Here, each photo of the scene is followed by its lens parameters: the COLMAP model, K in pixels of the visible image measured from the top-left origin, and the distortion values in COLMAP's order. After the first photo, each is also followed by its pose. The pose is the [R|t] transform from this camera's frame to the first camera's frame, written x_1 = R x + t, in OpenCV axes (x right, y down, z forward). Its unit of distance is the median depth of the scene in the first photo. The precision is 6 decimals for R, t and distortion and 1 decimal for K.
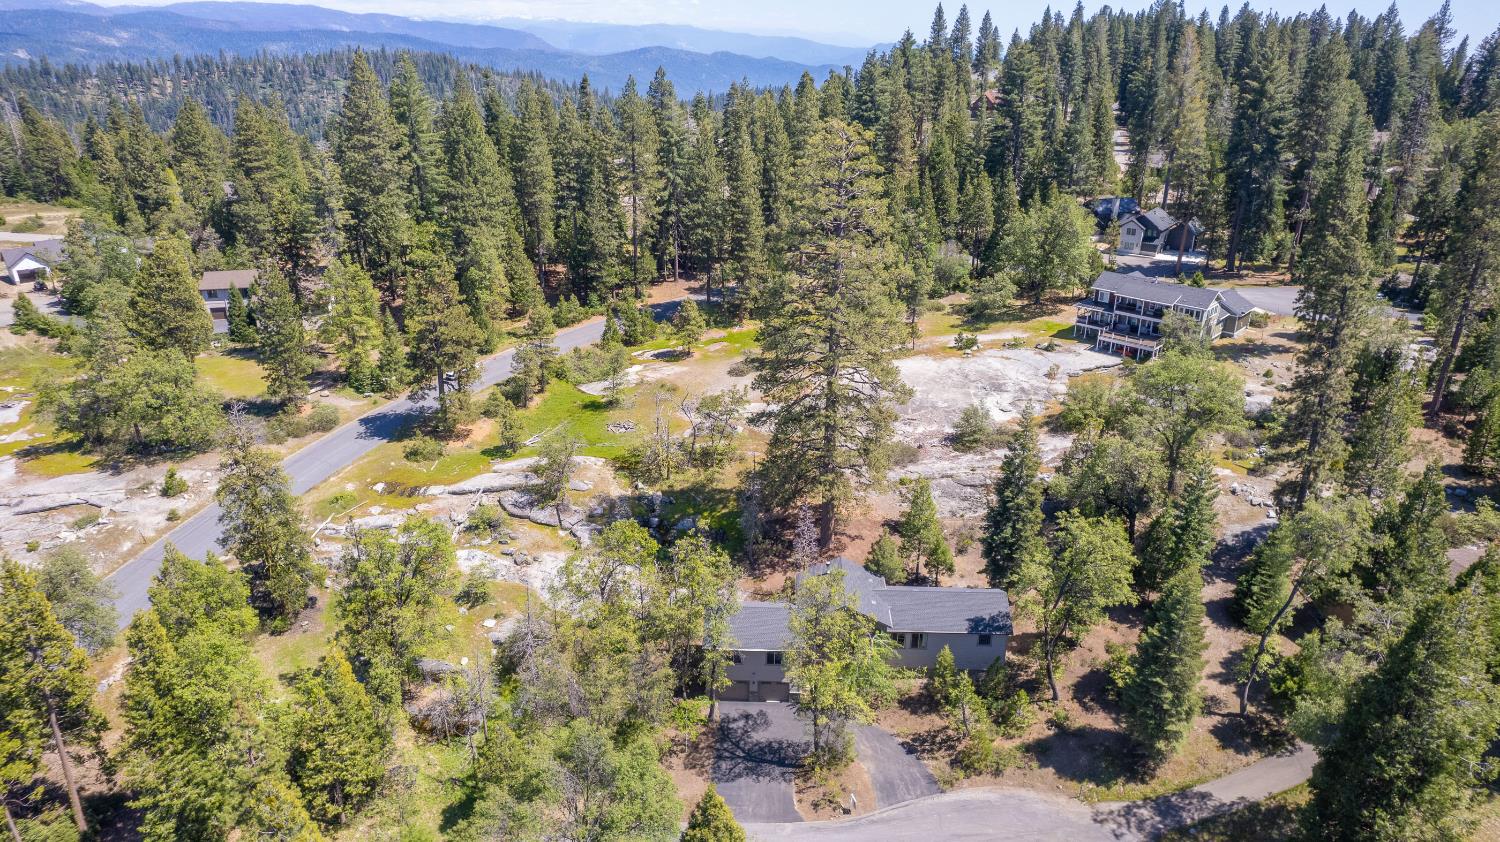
lens RADIAL K [[963.7, 0, 750.0], [0, 963.7, 421.0], [0, 0, 1]] dist [-0.083385, 0.074444]
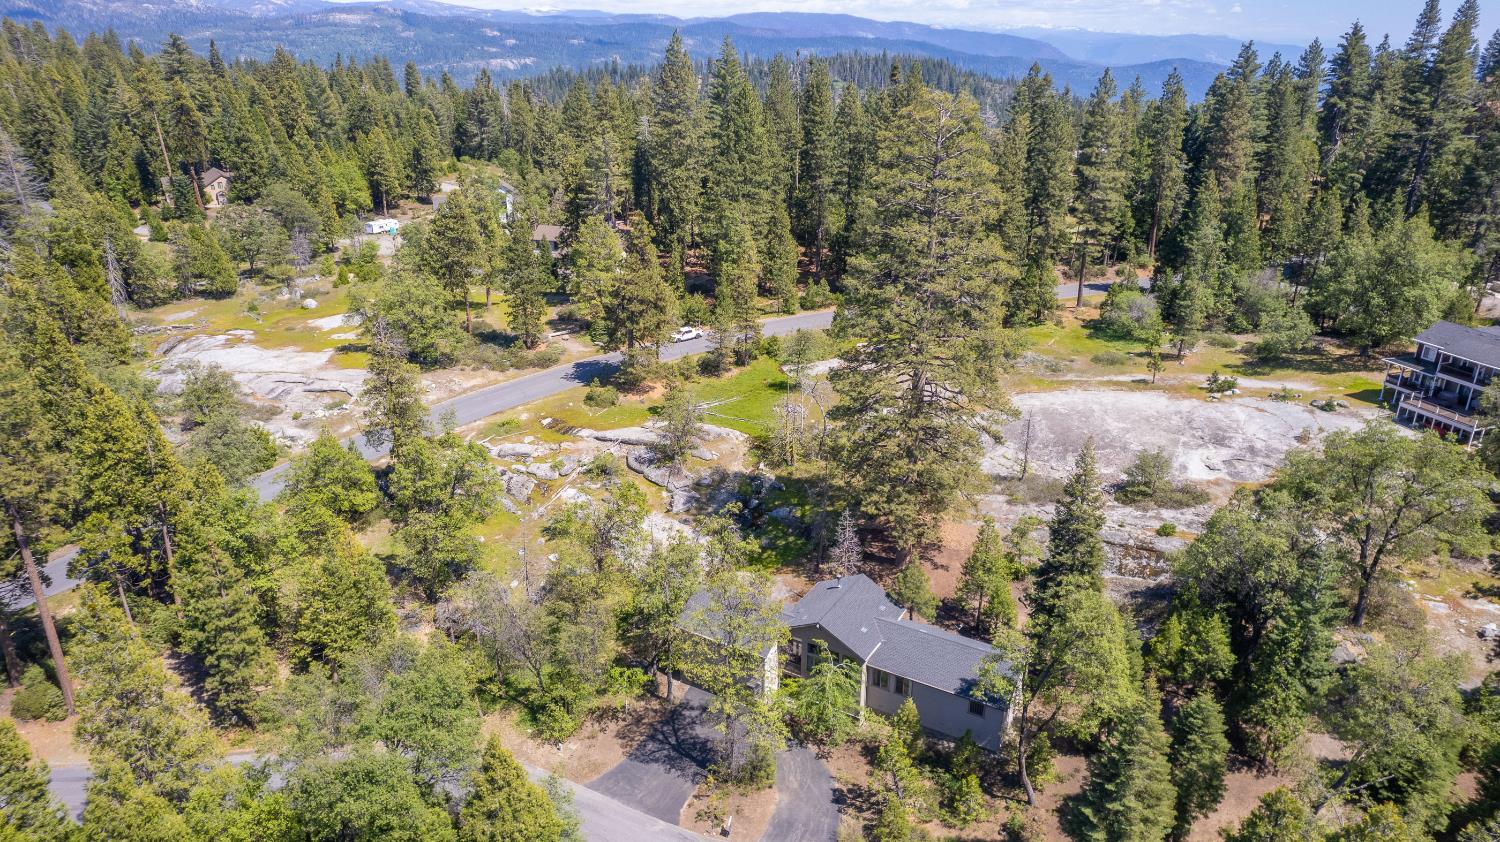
lens RADIAL K [[959.5, 0, 750.0], [0, 959.5, 421.0], [0, 0, 1]] dist [-0.070843, 0.063134]
pose [[0.878760, 0.172537, -0.444985, 0.414458], [-0.175857, 0.983822, 0.034182, -0.013501], [0.443683, 0.048216, 0.894886, 0.158367]]
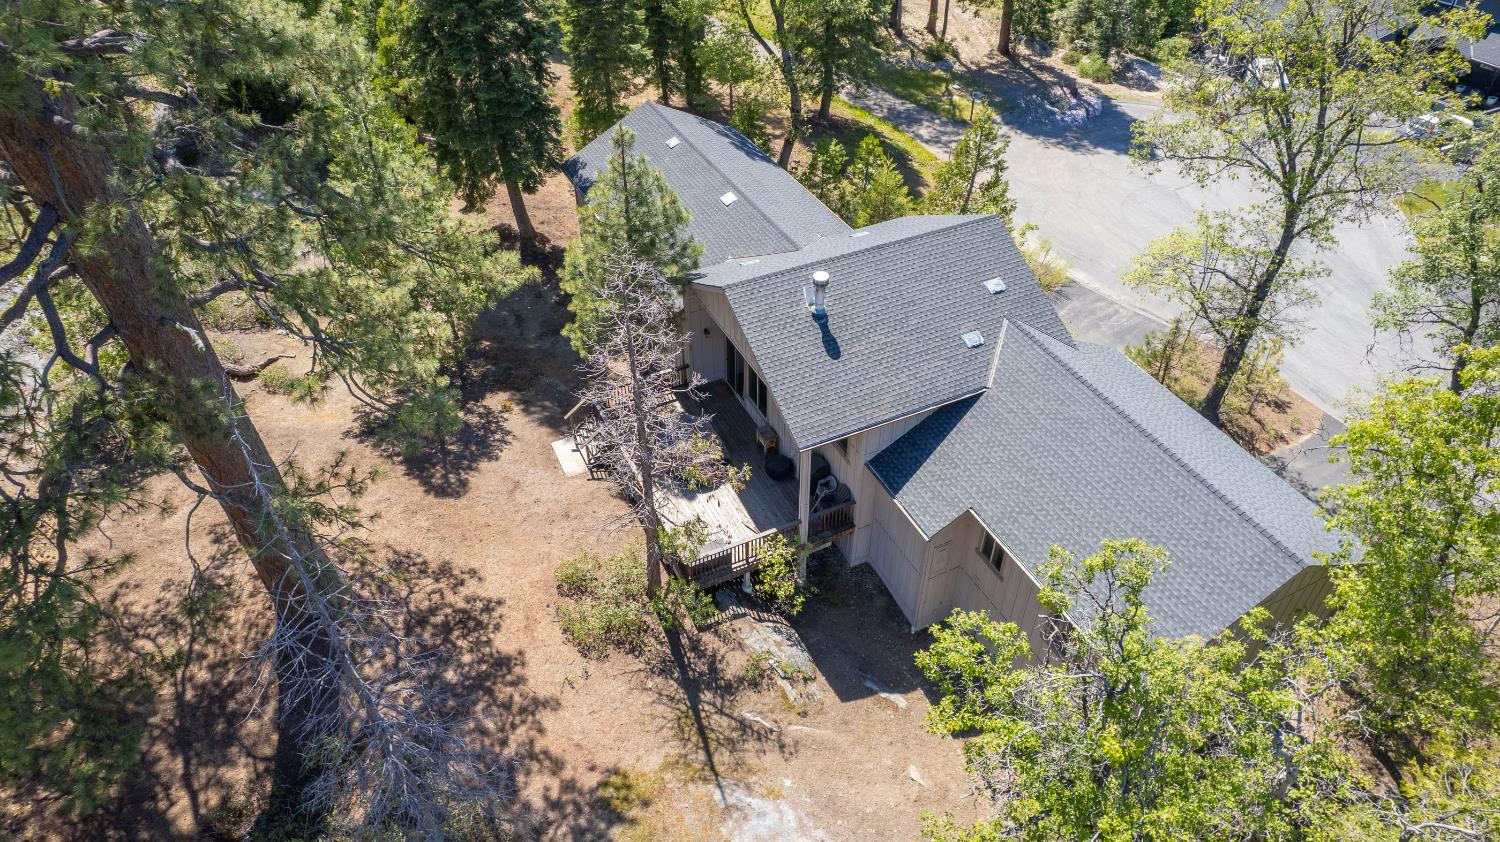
lens RADIAL K [[959.5, 0, 750.0], [0, 959.5, 421.0], [0, 0, 1]] dist [-0.070843, 0.063134]
pose [[-0.469294, -0.571815, 0.672897, -0.116696], [0.343966, 0.583462, 0.735704, -0.030213], [-0.813296, 0.576715, -0.077130, 1.141607]]
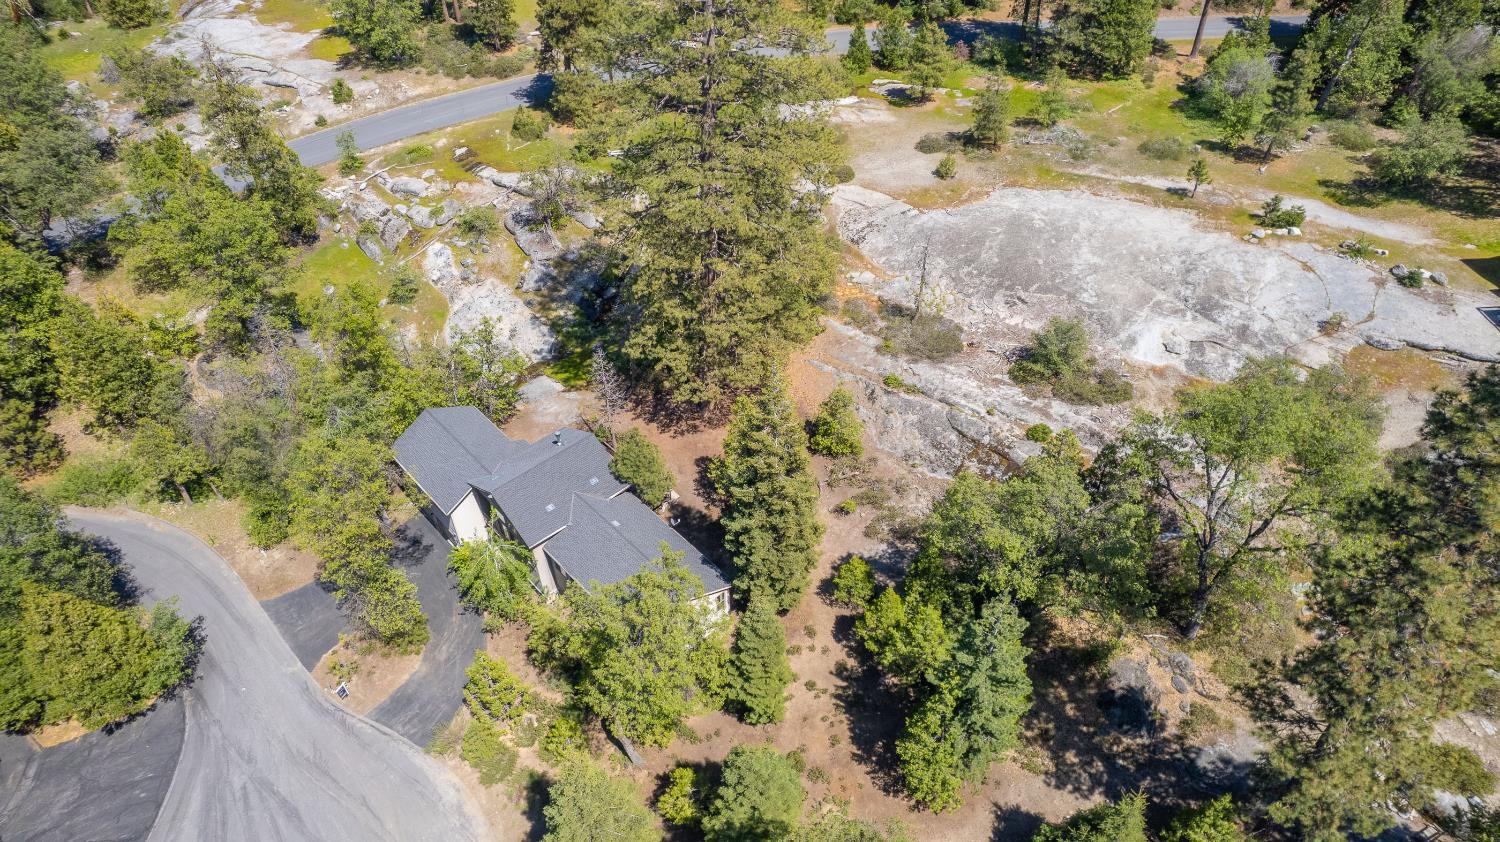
lens RADIAL K [[959.5, 0, 750.0], [0, 959.5, 421.0], [0, 0, 1]] dist [-0.070843, 0.063134]
pose [[0.705035, 0.462235, -0.537833, 0.639153], [-0.251173, 0.871993, 0.420168, -0.234588], [0.663203, -0.161144, 0.730886, 0.591212]]
